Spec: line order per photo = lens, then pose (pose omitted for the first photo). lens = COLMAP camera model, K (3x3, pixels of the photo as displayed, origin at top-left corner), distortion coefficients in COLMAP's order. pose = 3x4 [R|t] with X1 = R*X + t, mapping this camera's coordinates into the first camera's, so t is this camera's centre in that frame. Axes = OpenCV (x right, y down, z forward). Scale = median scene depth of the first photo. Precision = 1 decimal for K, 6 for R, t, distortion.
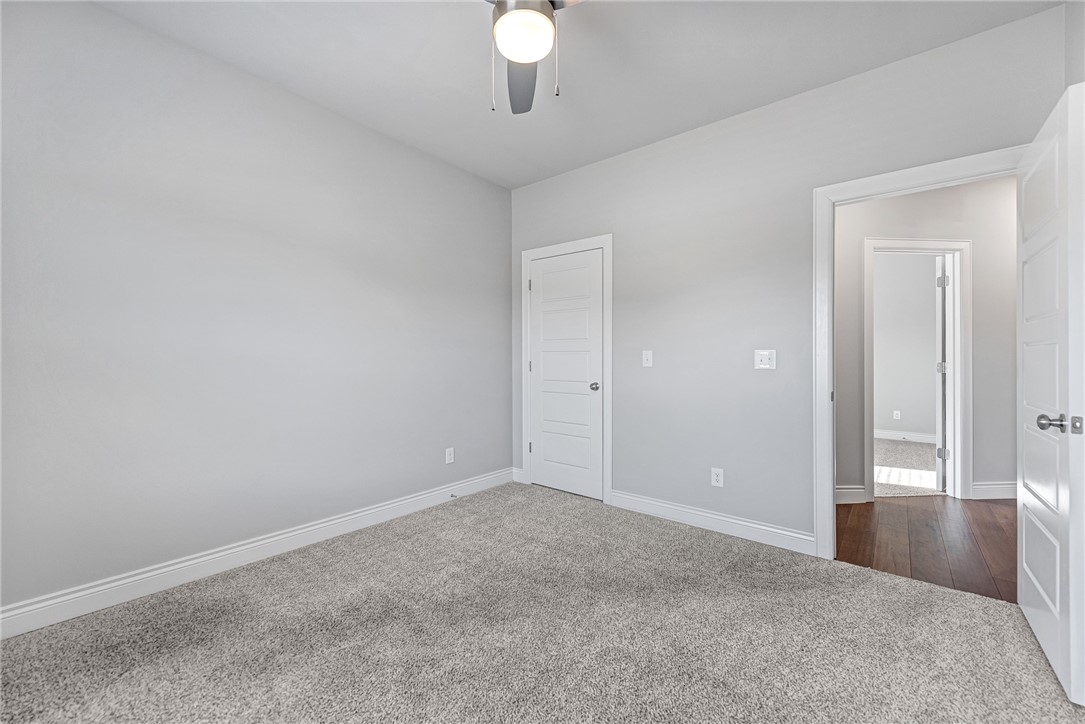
lens RADIAL K [[430.5, 0, 540.1], [0, 430.5, 360.1], [0, 0, 1]] dist [0.010750, -0.003390]
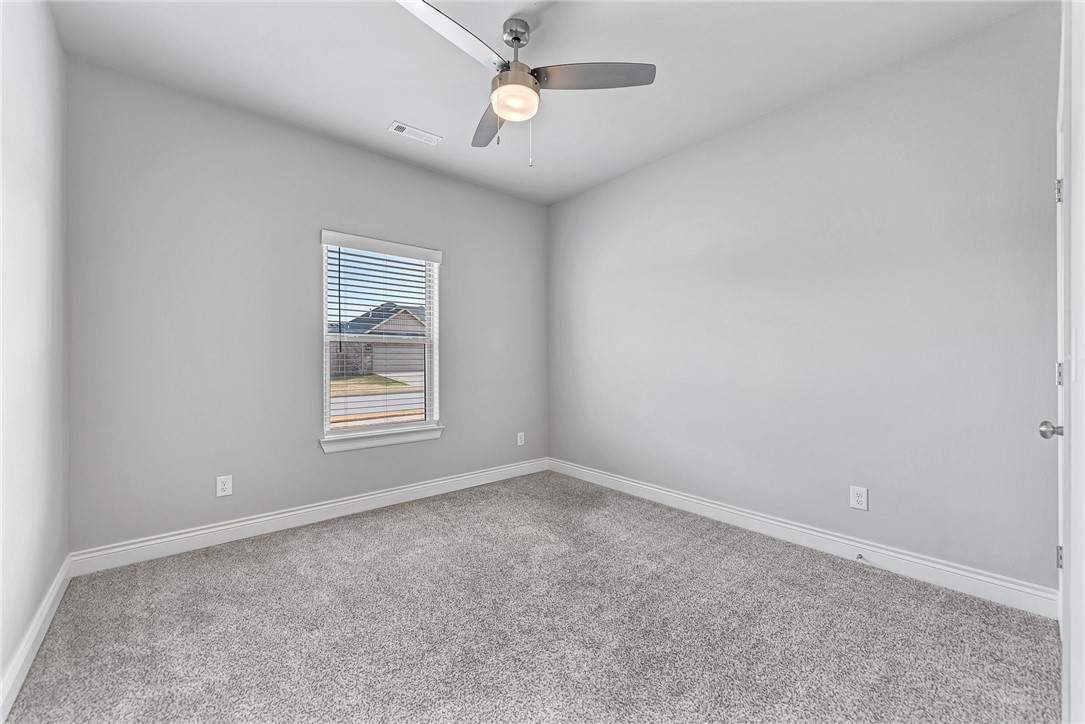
lens RADIAL K [[430.5, 0, 539.0], [0, 430.5, 362.9], [0, 0, 1]] dist [0.010750, -0.003390]
pose [[-0.185542, 0.002859, -0.982632, 0.772007], [0.002273, 0.999994, 0.002480, 0.002968], [0.982634, -0.001773, -0.185547, 0.845391]]
